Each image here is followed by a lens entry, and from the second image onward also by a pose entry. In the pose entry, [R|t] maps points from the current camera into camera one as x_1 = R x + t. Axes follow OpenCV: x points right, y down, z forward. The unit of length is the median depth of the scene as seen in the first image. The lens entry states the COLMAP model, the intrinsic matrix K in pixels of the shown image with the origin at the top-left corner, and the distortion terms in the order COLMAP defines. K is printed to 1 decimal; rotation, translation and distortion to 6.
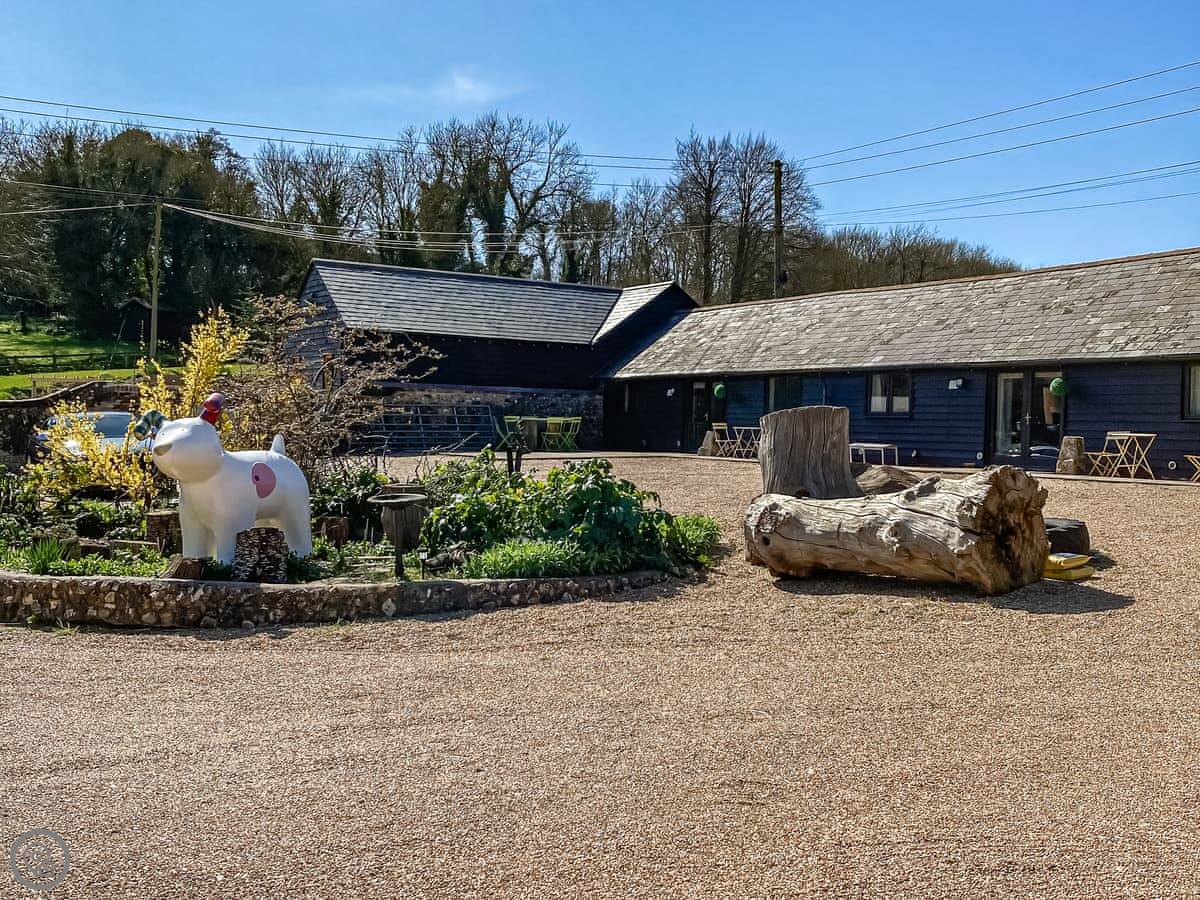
lens RADIAL K [[1267.9, 0, 600.0], [0, 1267.9, 450.0], [0, 0, 1]] dist [0.150611, -0.375925]
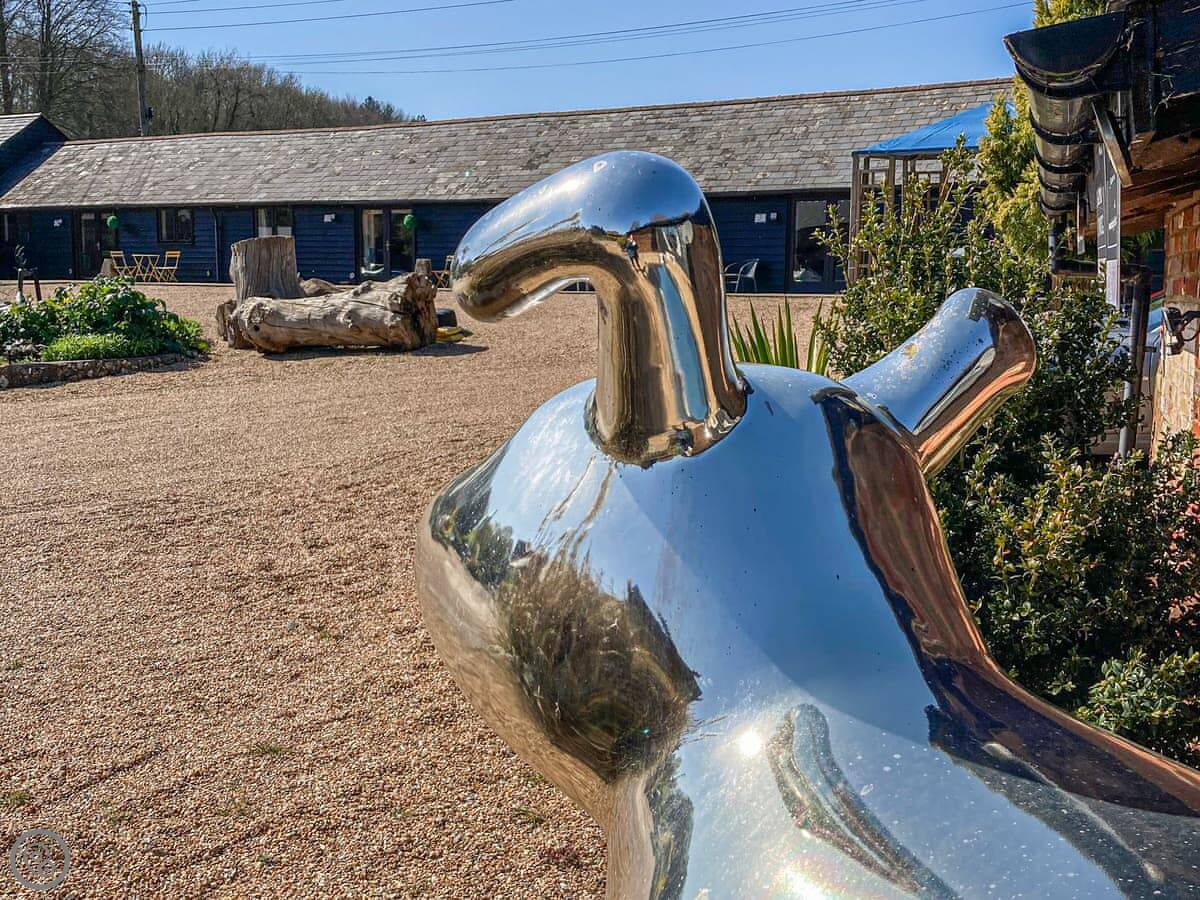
lens RADIAL K [[1643.0, 0, 600.0], [0, 1643.0, 450.0], [0, 0, 1]] dist [-0.130377, 0.022346]
pose [[0.871709, -0.057983, 0.486581, -0.387109], [0.010531, 0.994962, 0.099697, 0.023971], [-0.489910, -0.081783, 0.867928, -0.723797]]
